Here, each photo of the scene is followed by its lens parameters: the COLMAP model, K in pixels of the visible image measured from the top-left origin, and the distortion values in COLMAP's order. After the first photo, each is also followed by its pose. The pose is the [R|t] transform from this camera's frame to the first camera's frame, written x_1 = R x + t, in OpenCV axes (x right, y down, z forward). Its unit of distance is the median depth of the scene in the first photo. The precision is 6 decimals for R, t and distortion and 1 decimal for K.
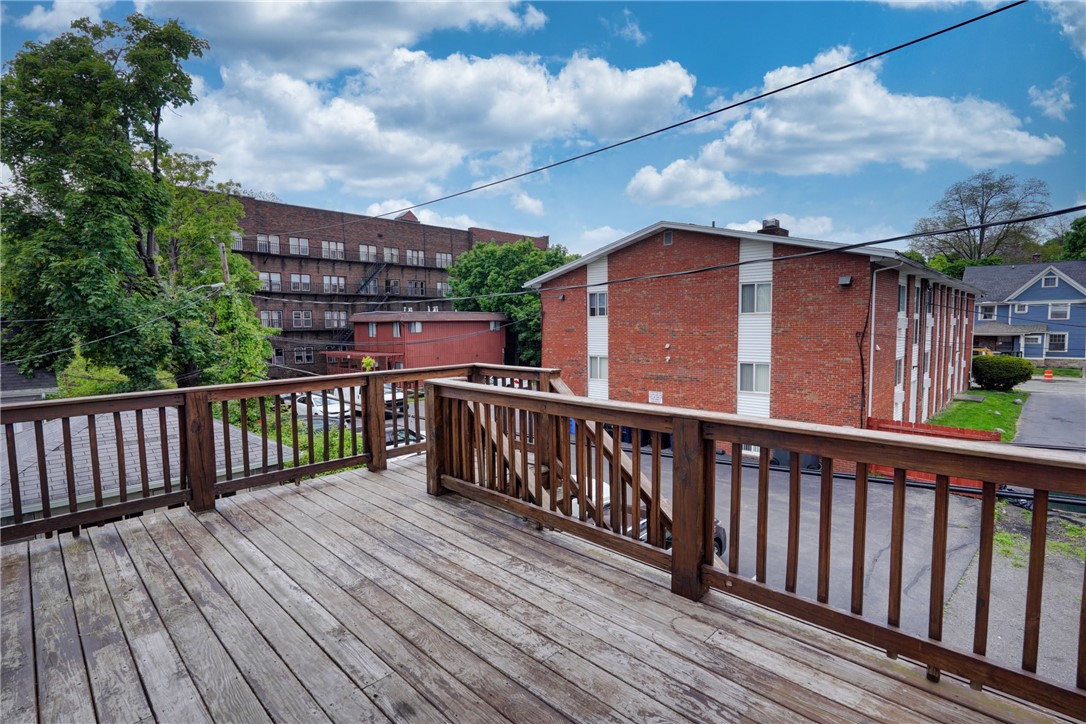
lens RADIAL K [[543.5, 0, 537.0], [0, 543.5, 364.7], [0, 0, 1]] dist [-0.002866, 0.001814]
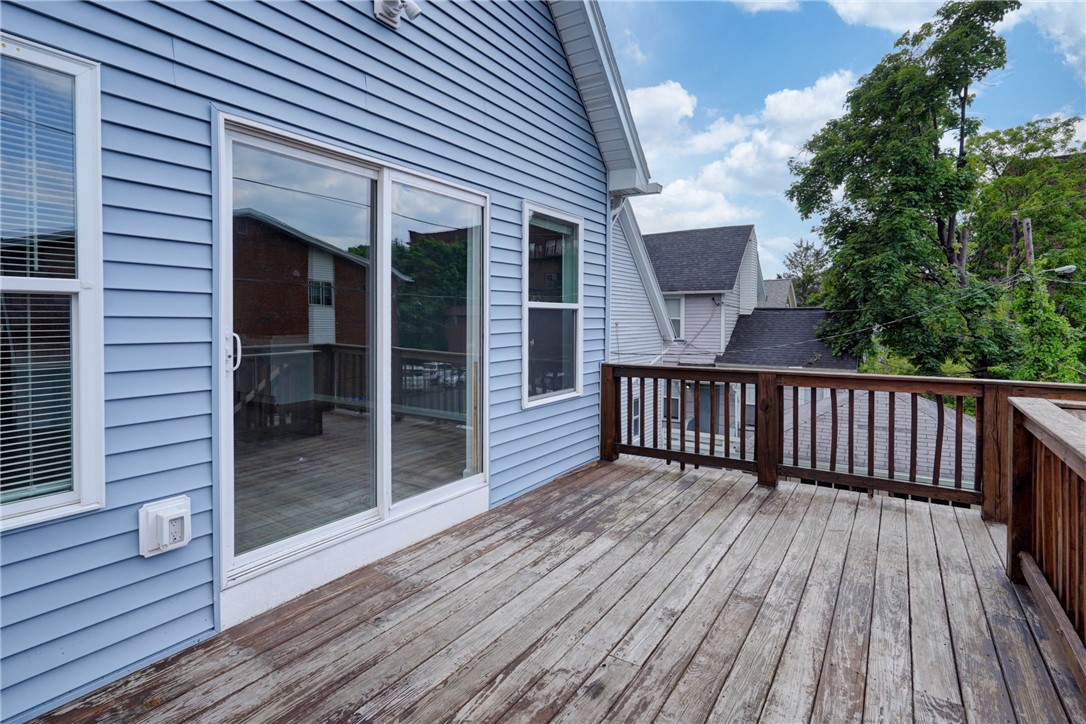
lens RADIAL K [[543.5, 0, 521.9], [0, 543.5, 329.3], [0, 0, 1]] dist [-0.002866, 0.001814]
pose [[0.170718, 0.031263, -0.984824, 0.147331], [-0.081106, 0.996551, 0.017576, -0.007599], [0.981976, 0.076874, 0.172665, 0.134533]]
